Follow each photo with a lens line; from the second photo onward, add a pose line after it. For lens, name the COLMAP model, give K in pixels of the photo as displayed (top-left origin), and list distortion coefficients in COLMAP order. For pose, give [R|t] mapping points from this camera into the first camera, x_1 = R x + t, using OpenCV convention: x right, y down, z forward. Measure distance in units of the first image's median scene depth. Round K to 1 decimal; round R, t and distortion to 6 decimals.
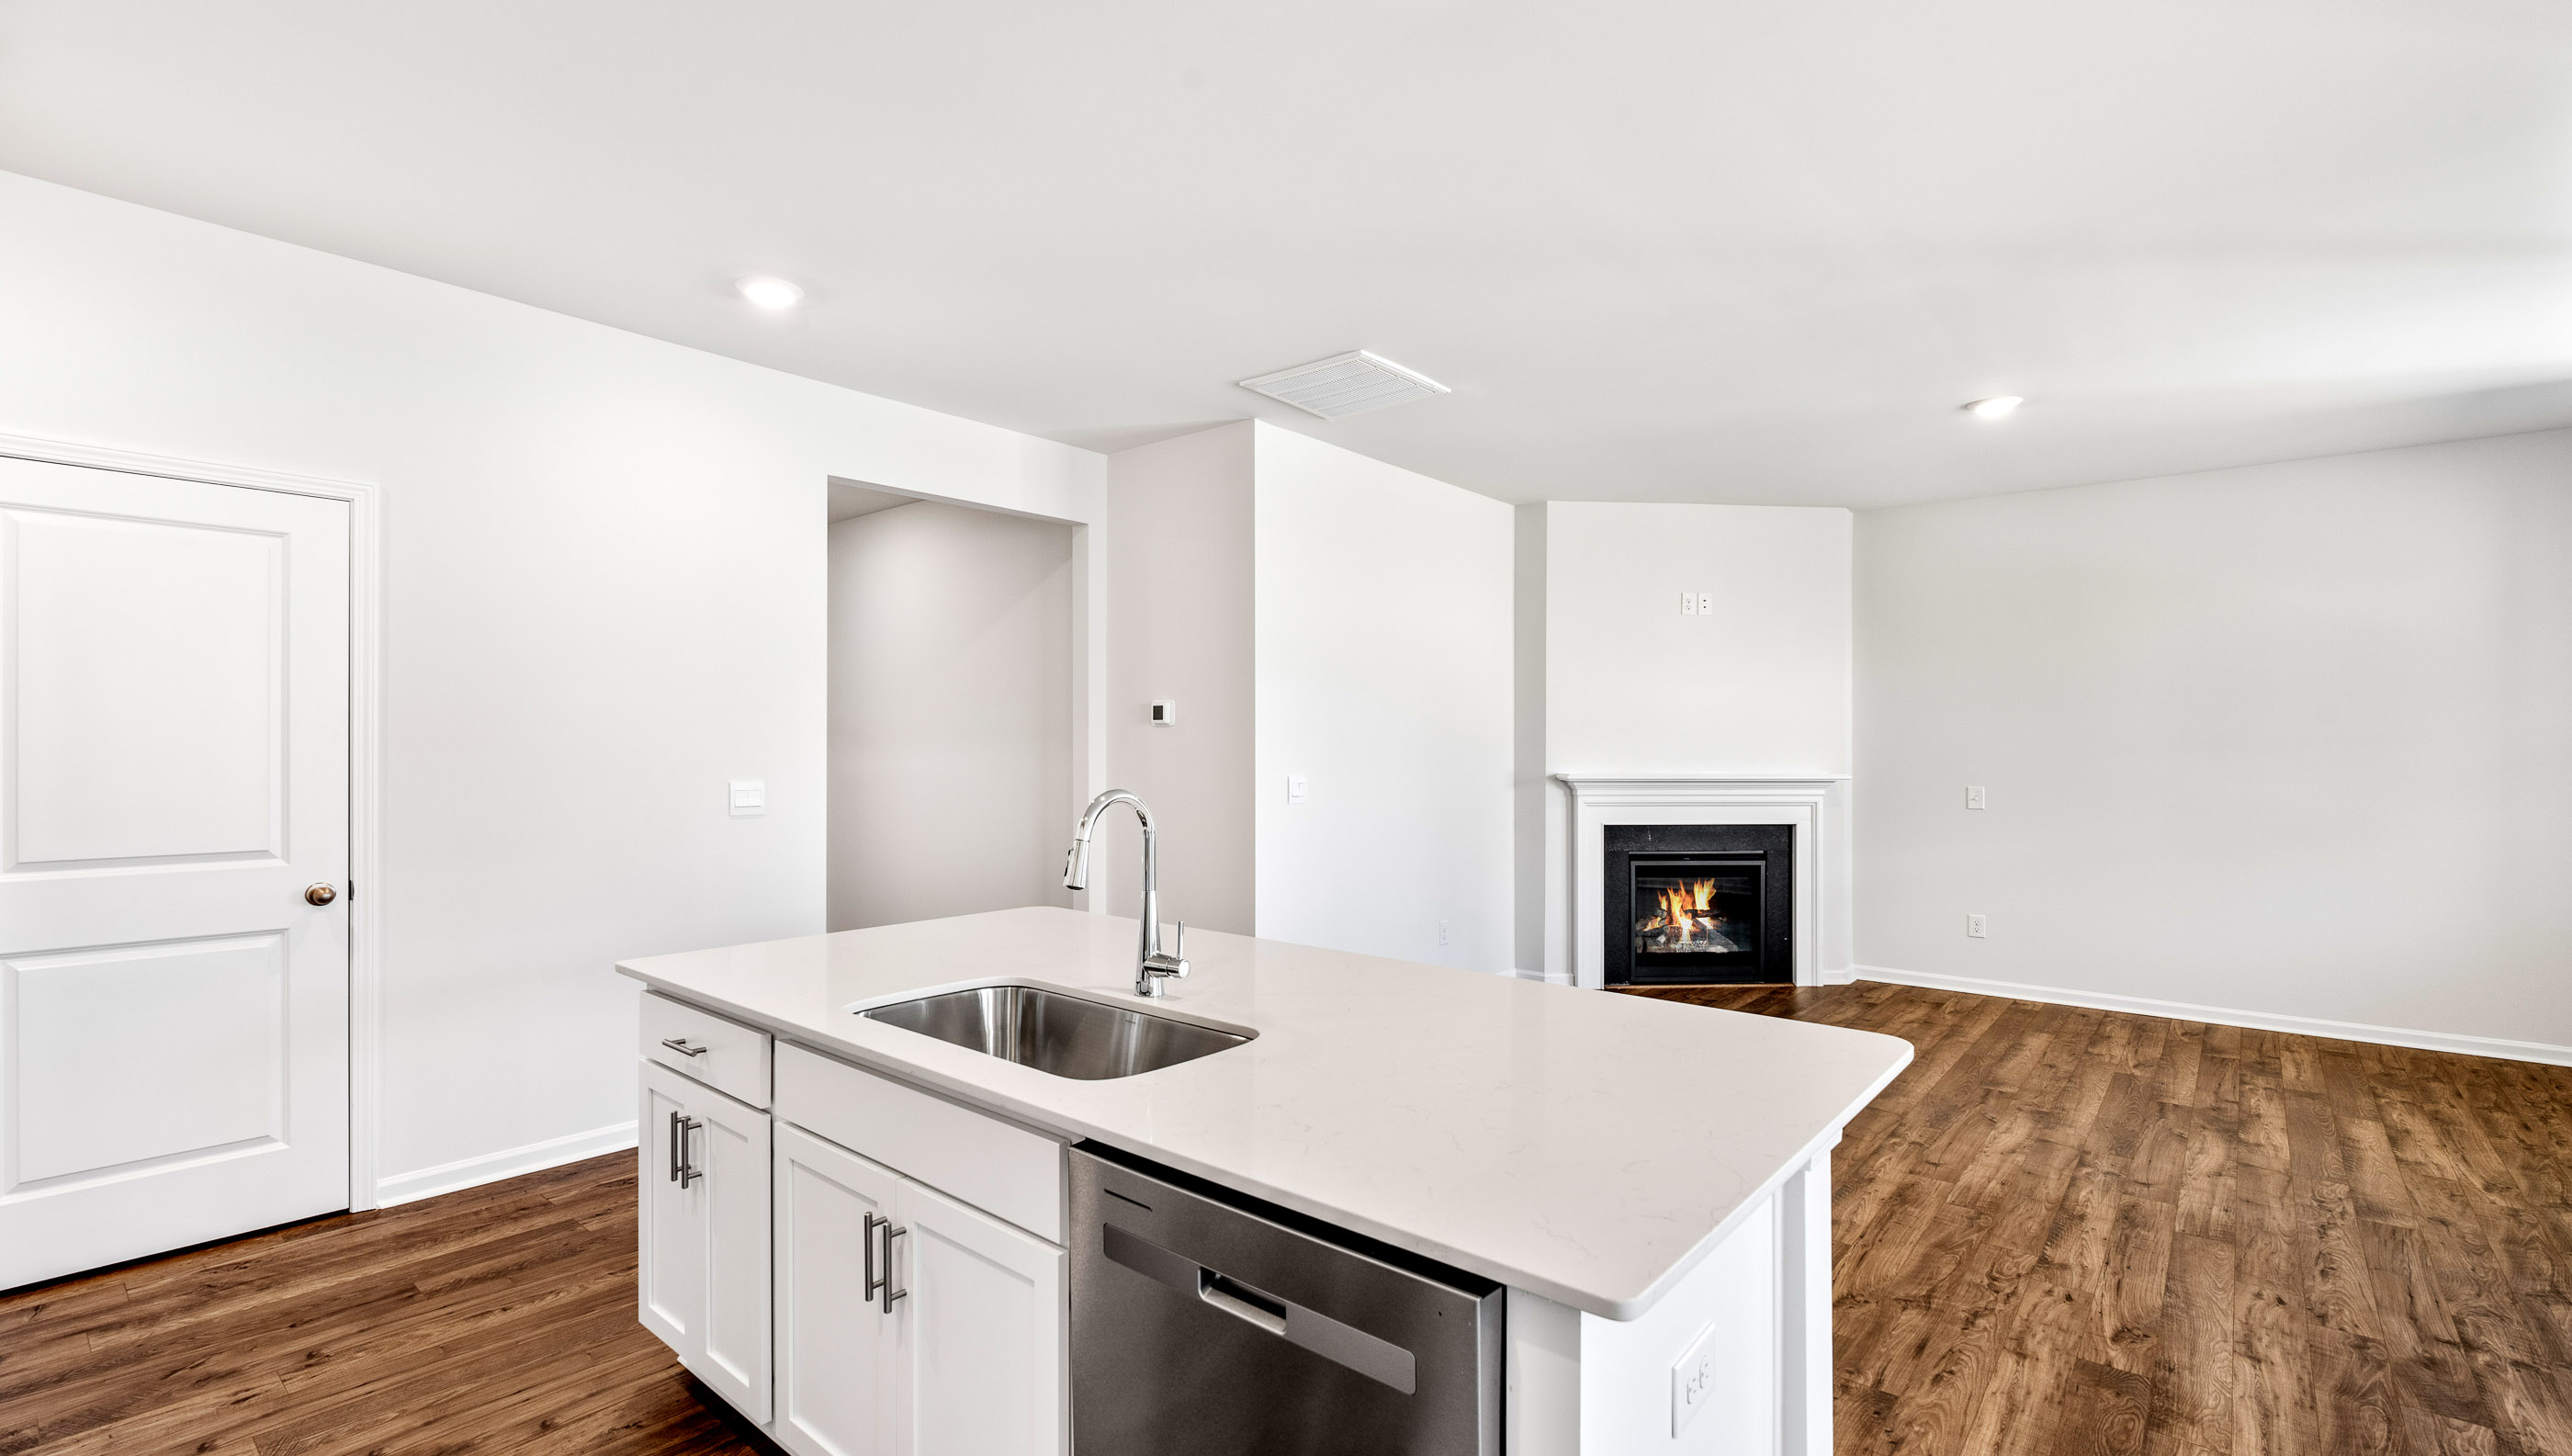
lens RADIAL K [[1120.4, 0, 1291.1], [0, 1120.4, 755.2], [0, 0, 1]] dist [-0.000631, 0.000343]
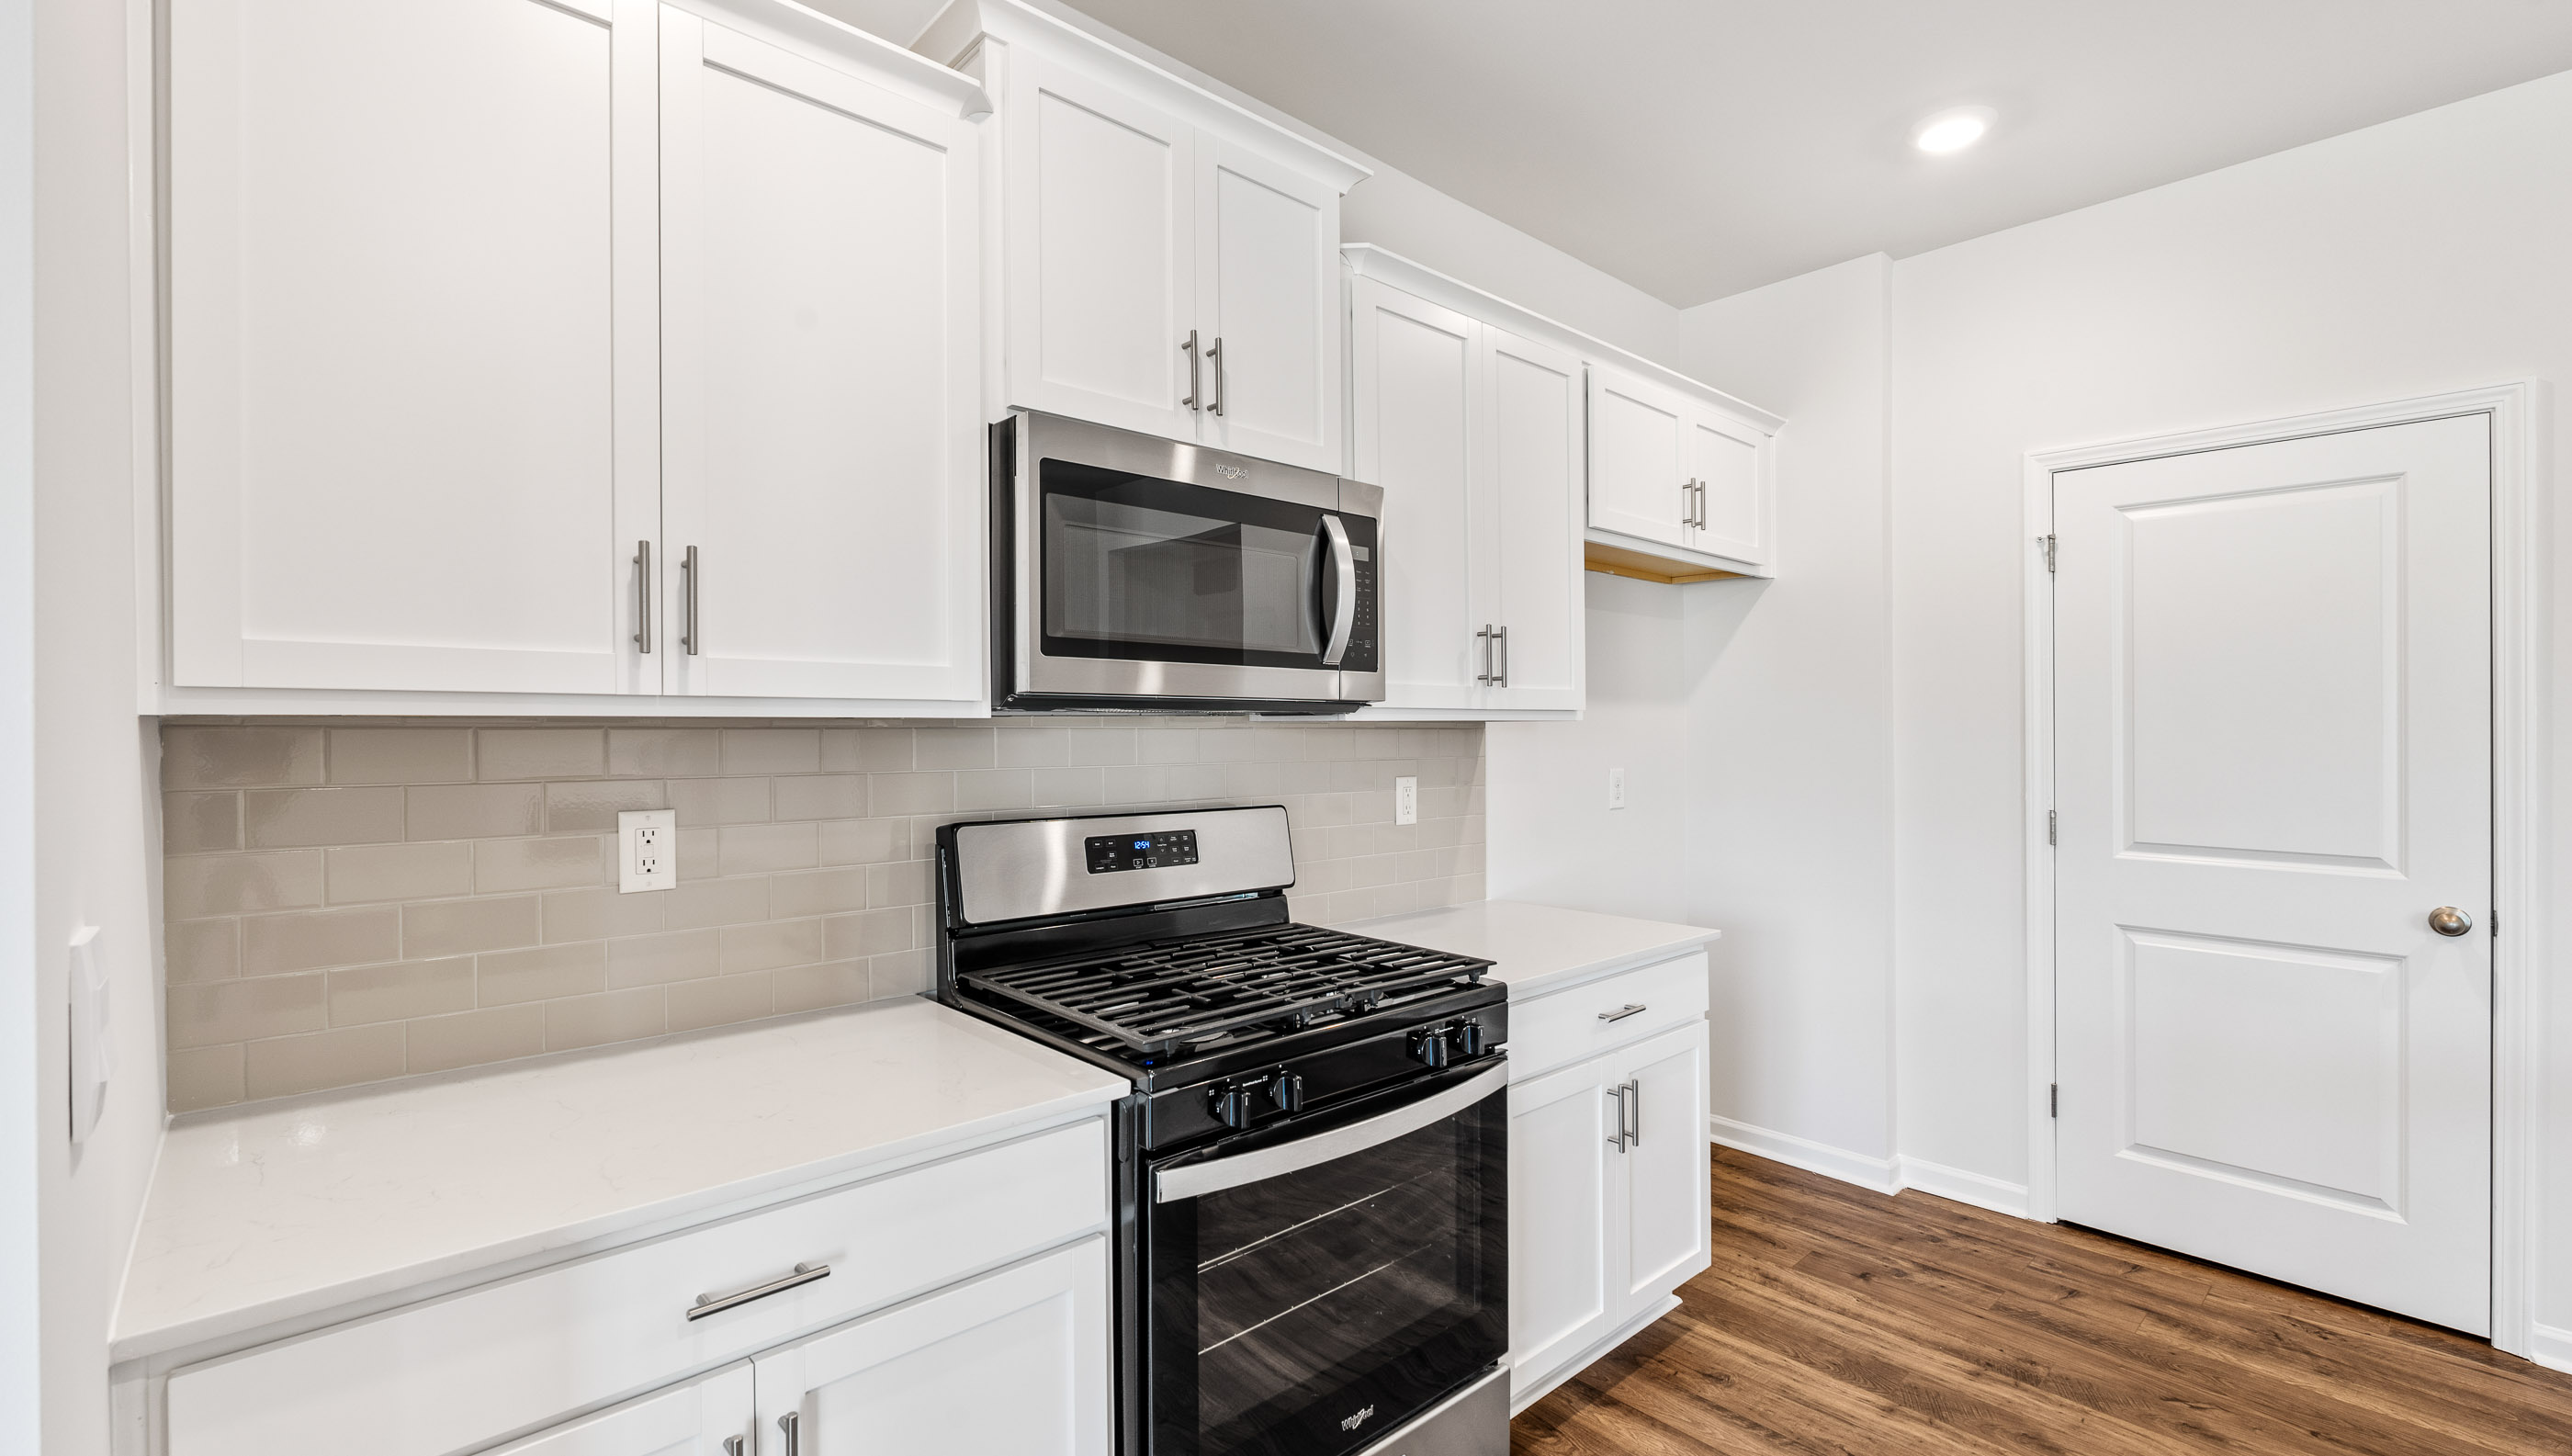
lens RADIAL K [[1120.4, 0, 1279.7], [0, 1120.4, 728.9], [0, 0, 1]] dist [-0.000631, 0.000343]
pose [[-0.132748, -0.003249, -0.991144, 0.020536], [-0.012874, 0.999916, -0.001553, 0.000661], [0.991066, 0.012554, -0.132779, 0.235210]]
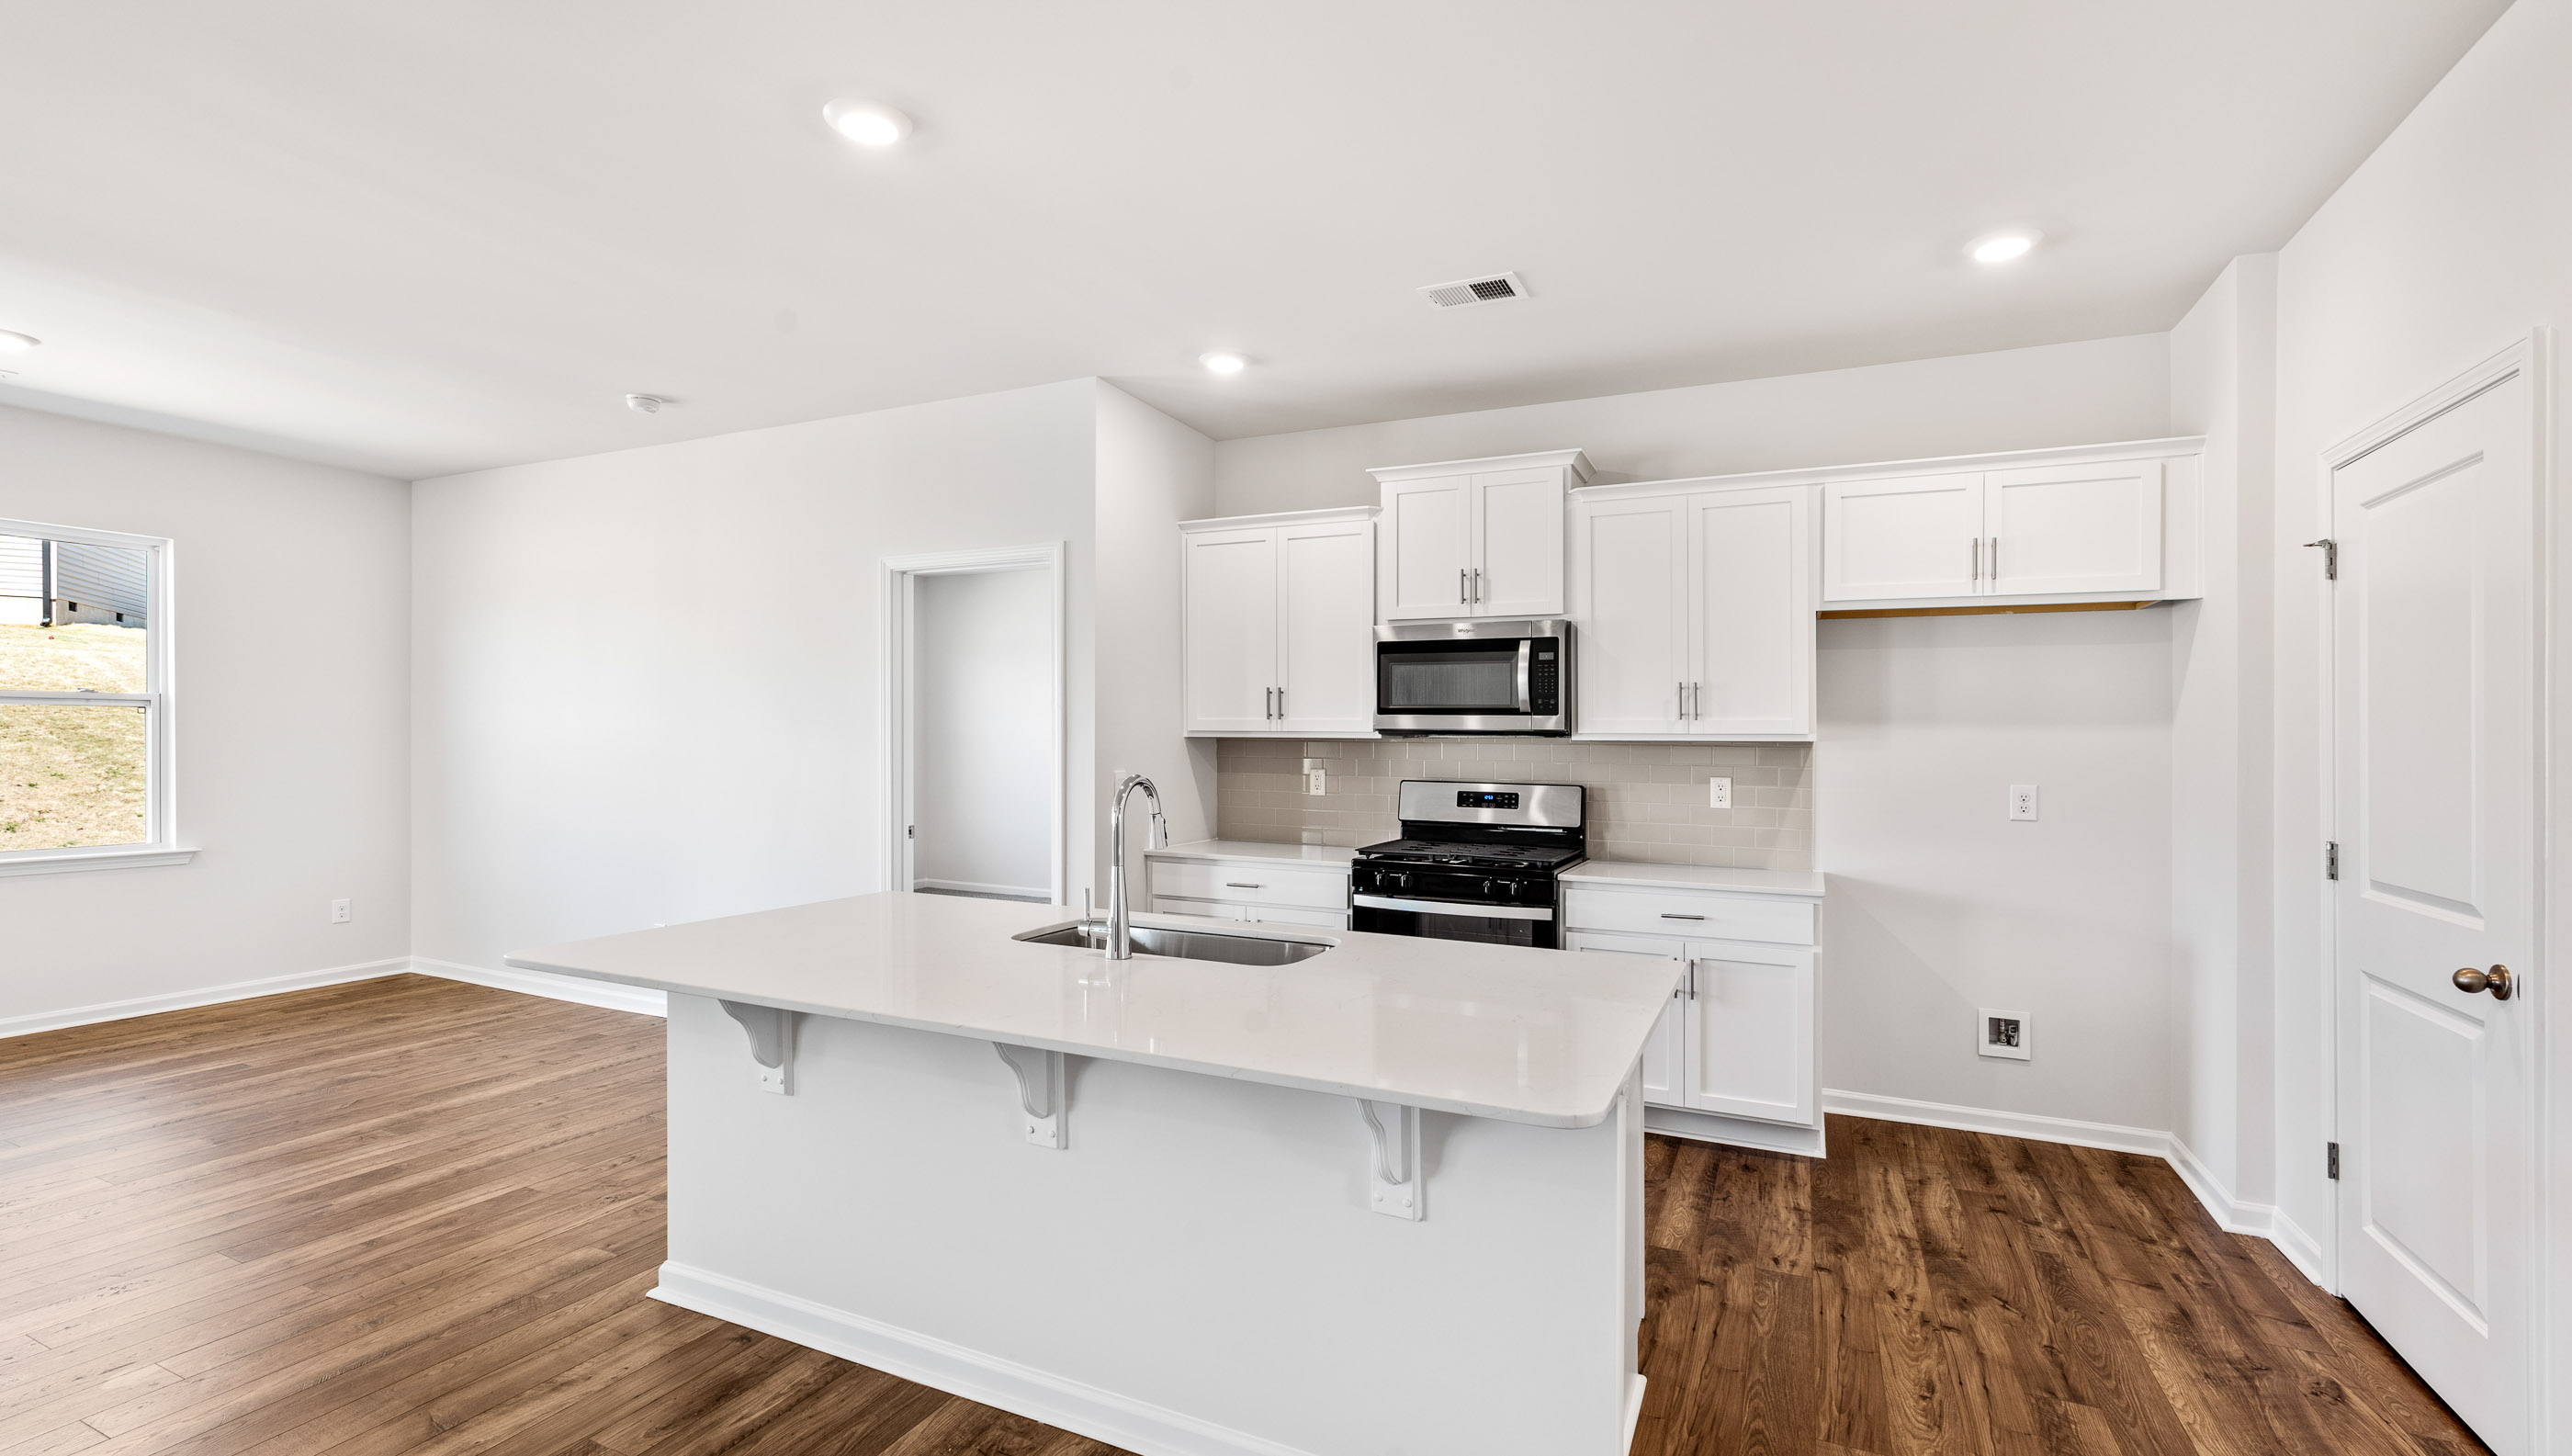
lens RADIAL K [[1120.4, 0, 1291.4], [0, 1120.4, 758.0], [0, 0, 1]] dist [-0.000631, 0.000343]
pose [[-0.963447, -0.013627, -0.267551, 0.005011], [-0.020038, 0.999573, 0.021244, -0.005125], [0.267147, 0.025829, -0.963310, 1.183820]]
